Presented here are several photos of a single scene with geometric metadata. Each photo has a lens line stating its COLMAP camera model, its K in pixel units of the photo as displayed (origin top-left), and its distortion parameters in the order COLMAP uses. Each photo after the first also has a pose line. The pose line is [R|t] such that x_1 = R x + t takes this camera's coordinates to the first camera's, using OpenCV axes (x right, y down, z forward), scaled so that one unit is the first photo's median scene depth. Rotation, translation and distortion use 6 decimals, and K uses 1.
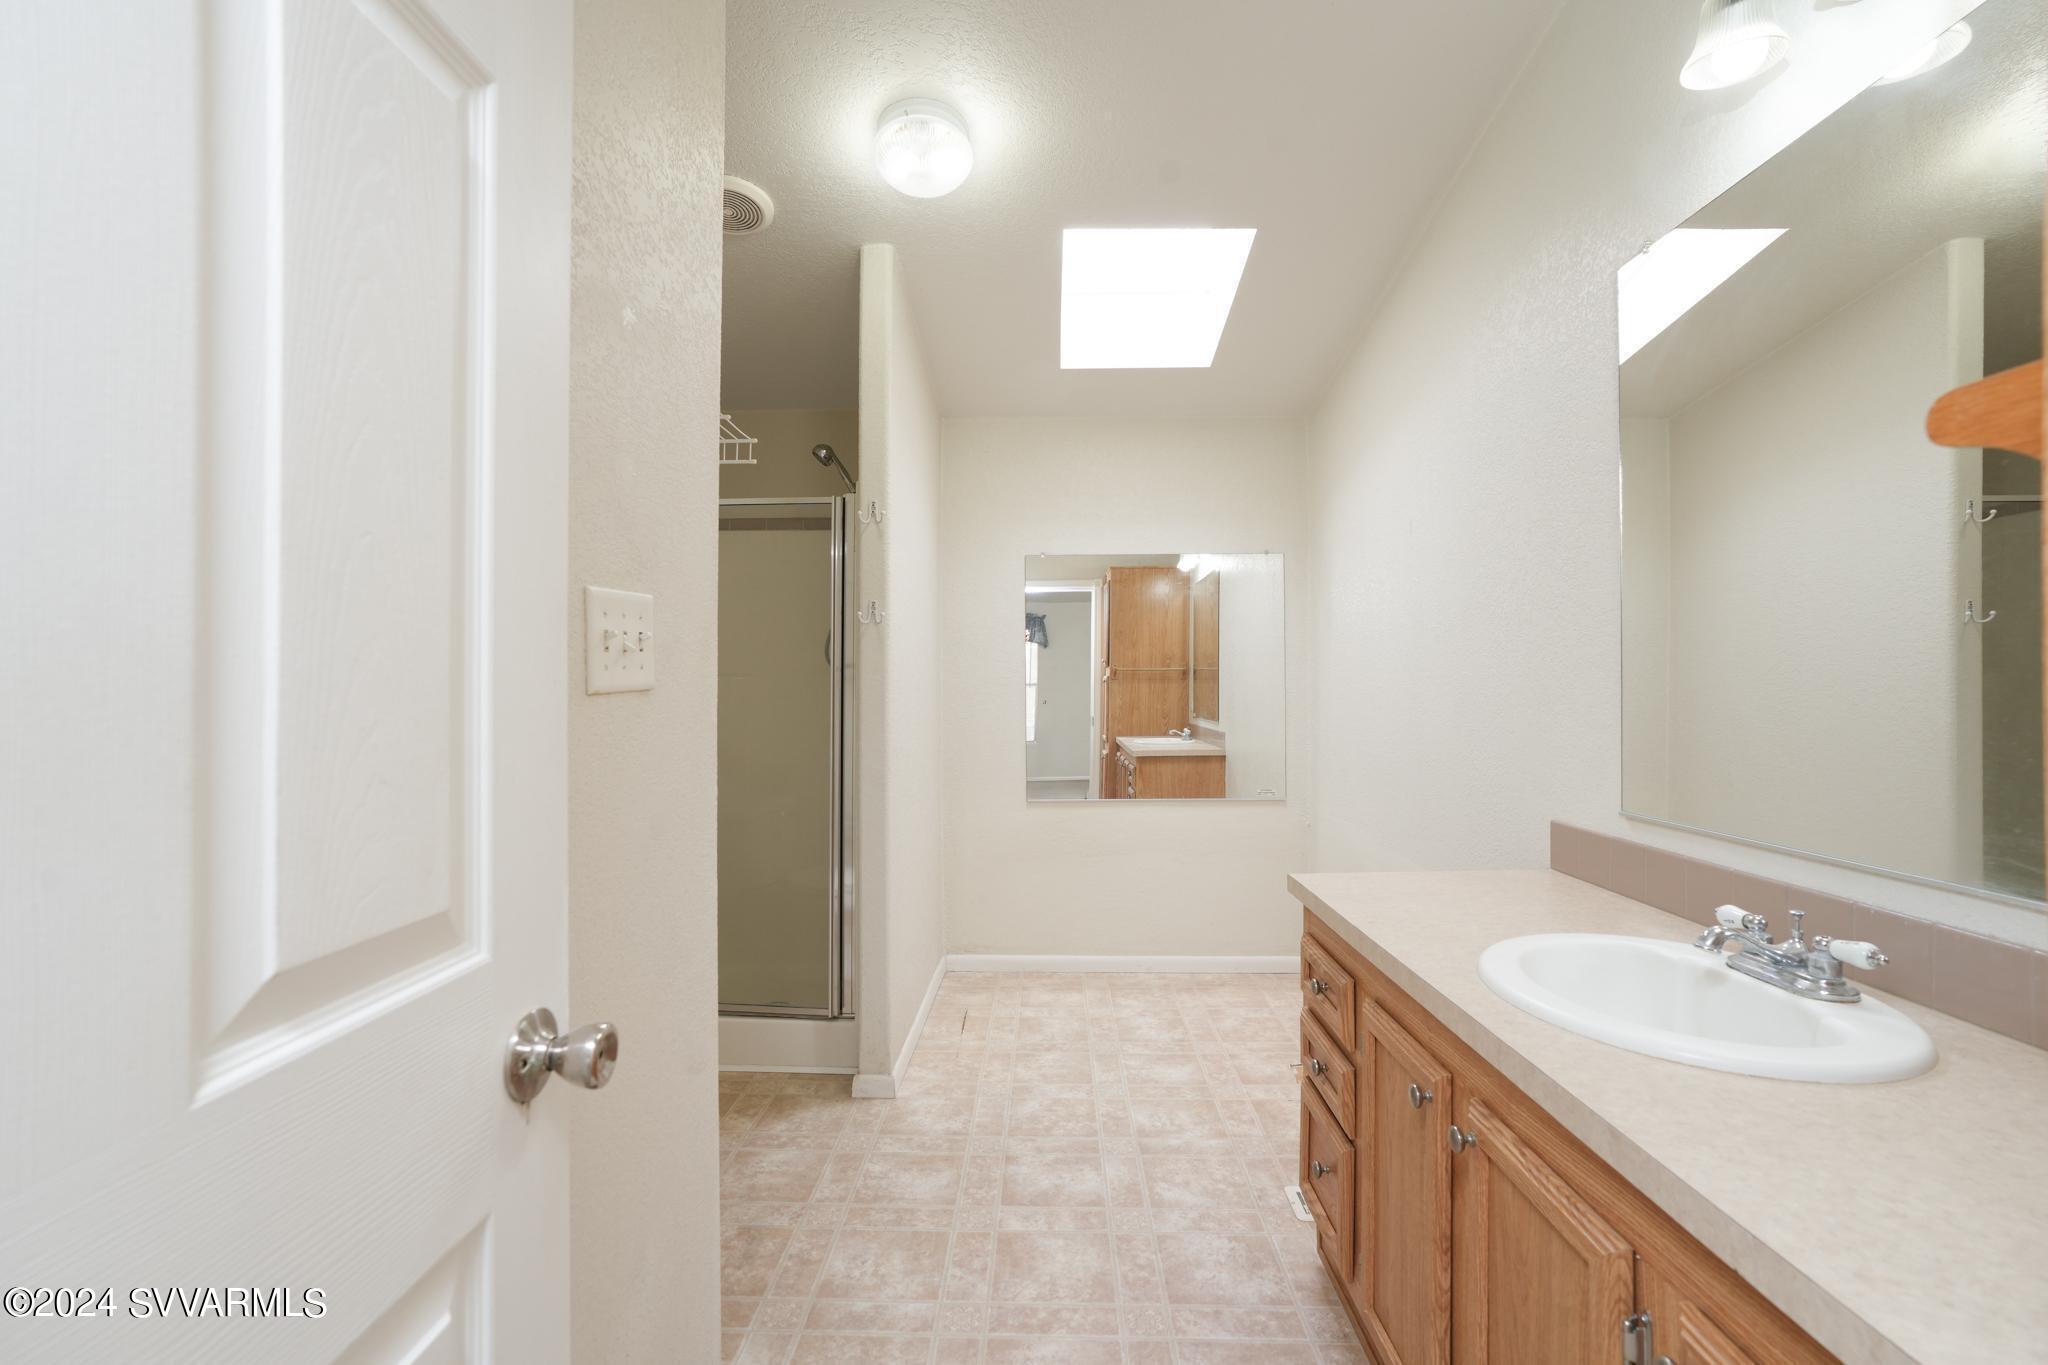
lens RADIAL K [[932.3, 0, 1024.0], [0, 932.3, 682.5], [0, 0, 1]] dist [-0.052965, 0.030475]
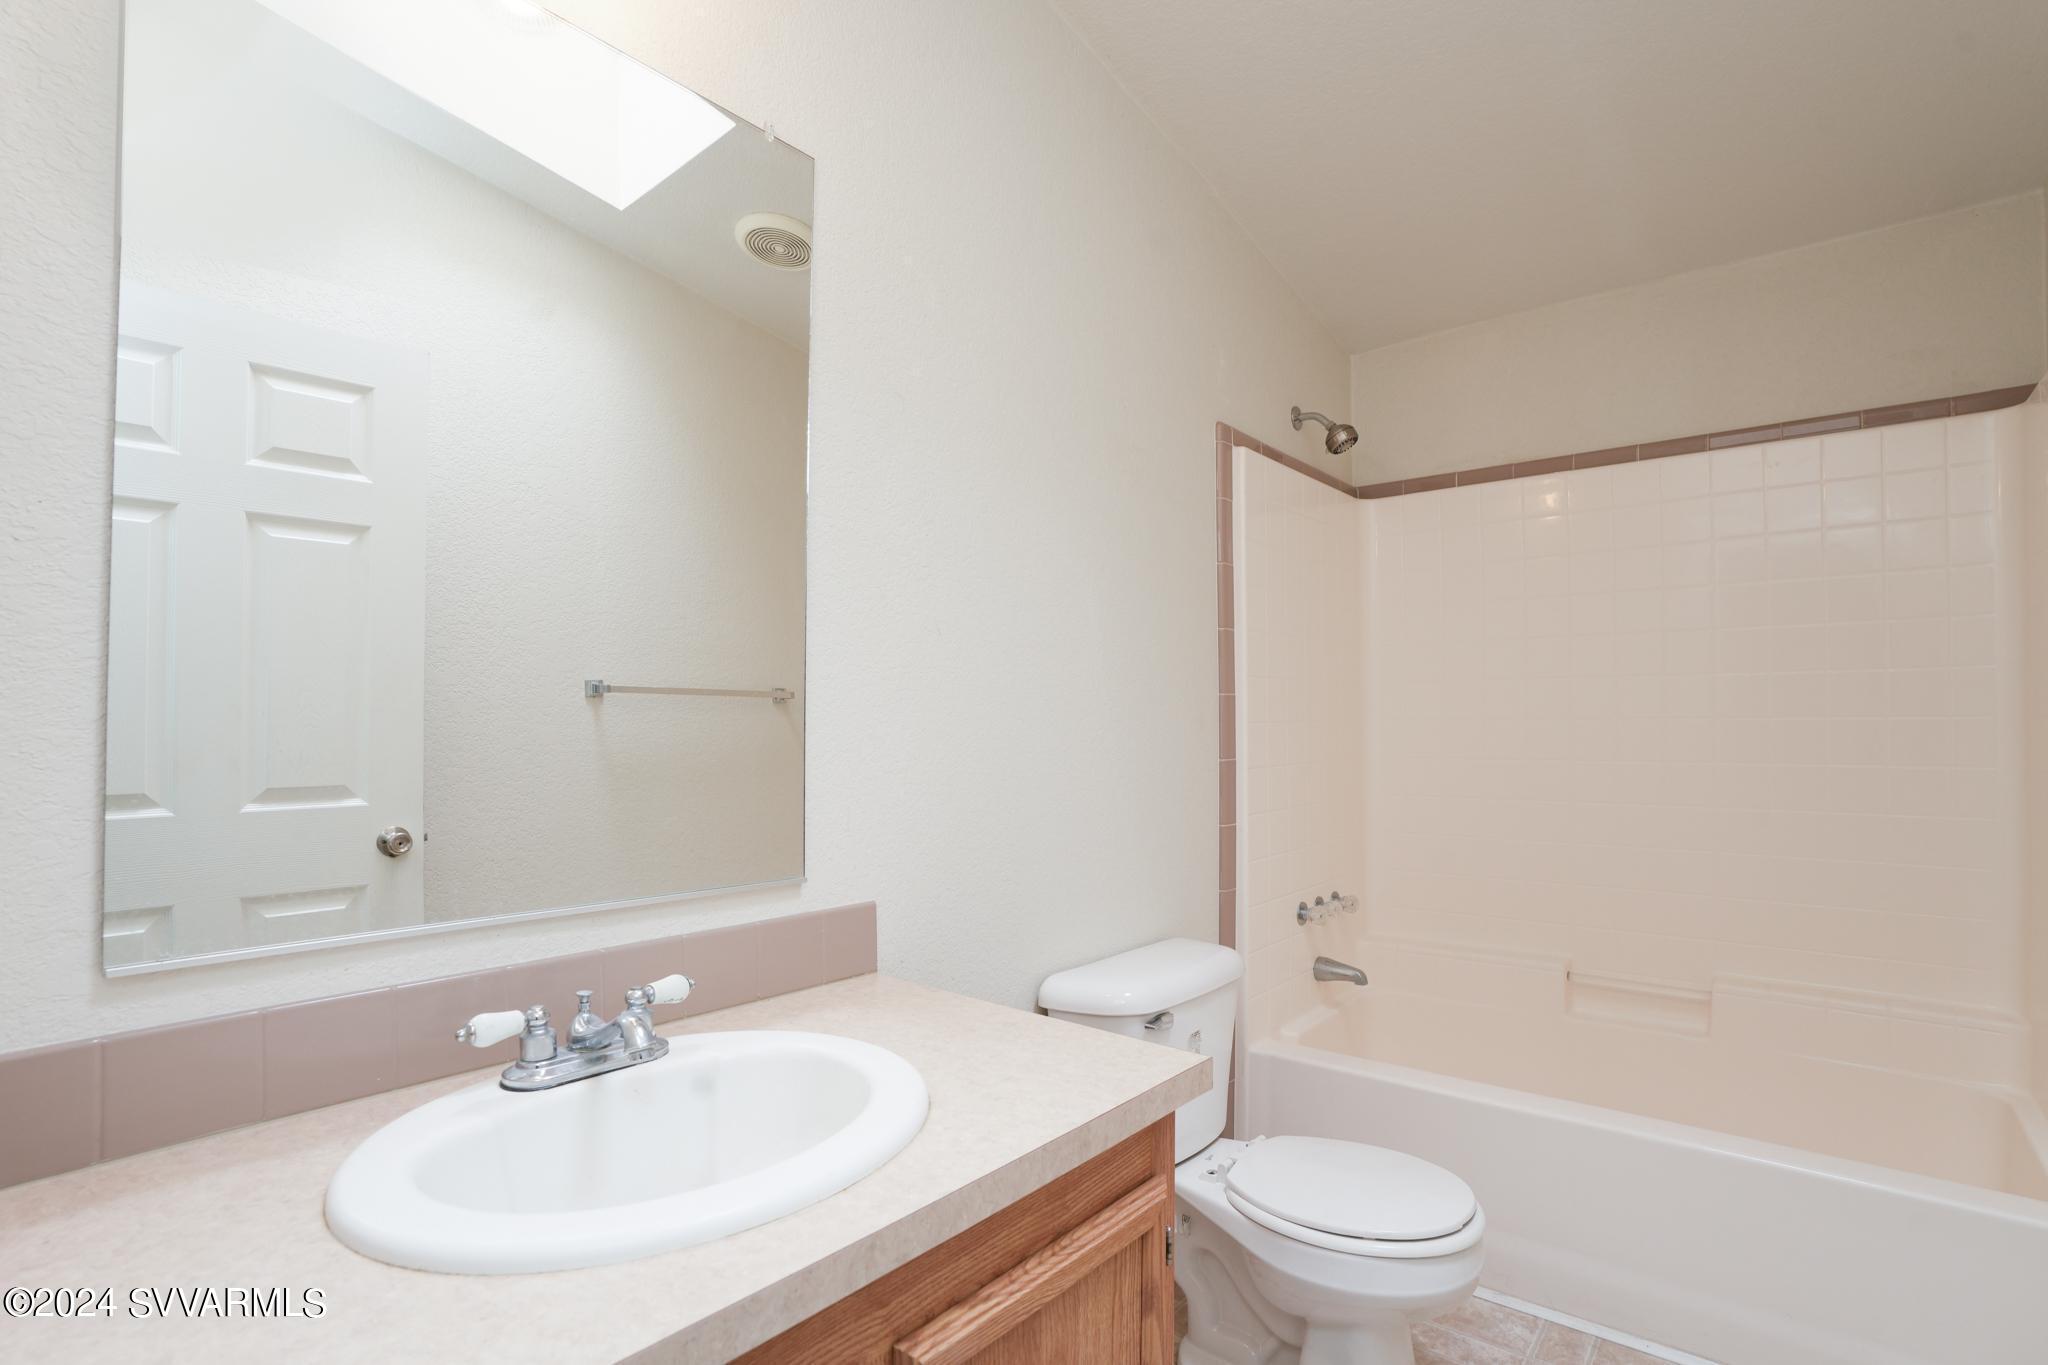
lens RADIAL K [[932.3, 0, 1024.0], [0, 932.3, 682.5], [0, 0, 1]] dist [-0.052965, 0.030475]
pose [[-0.764878, 0.031799, 0.643390, -0.001694], [-0.000178, 0.998770, -0.049576, 0.013958], [-0.644175, -0.038034, -0.763932, 0.803559]]
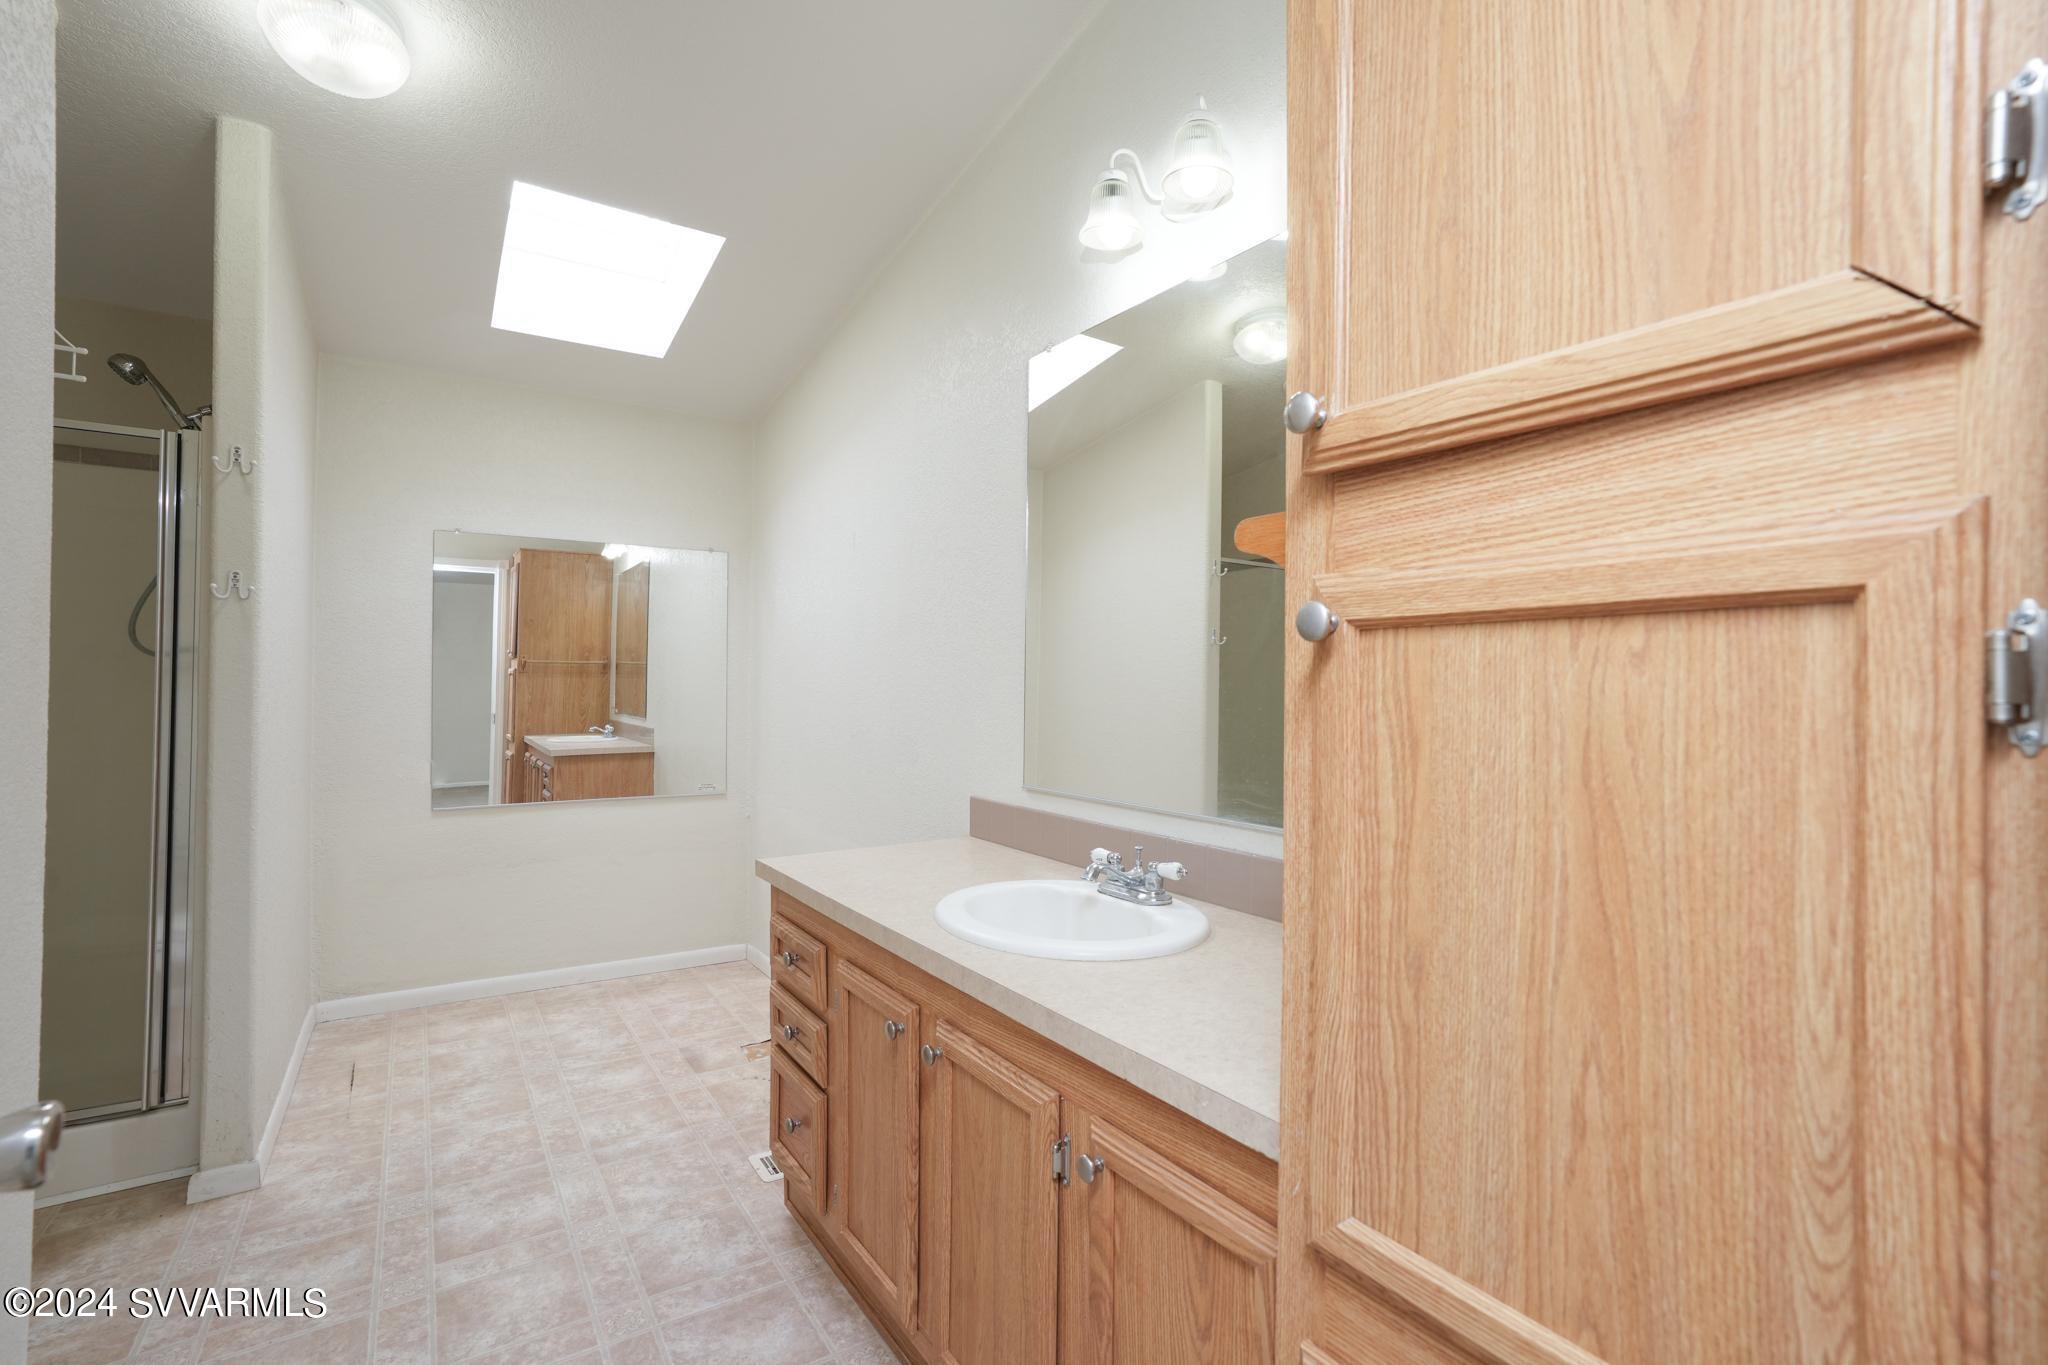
lens RADIAL K [[932.3, 0, 1024.0], [0, 932.3, 682.5], [0, 0, 1]] dist [-0.052965, 0.030475]
pose [[0.816417, 0.010959, 0.577359, -0.080205], [-0.013820, 0.999904, 0.000563, -0.002011], [-0.577298, -0.008439, 0.816490, -0.046274]]
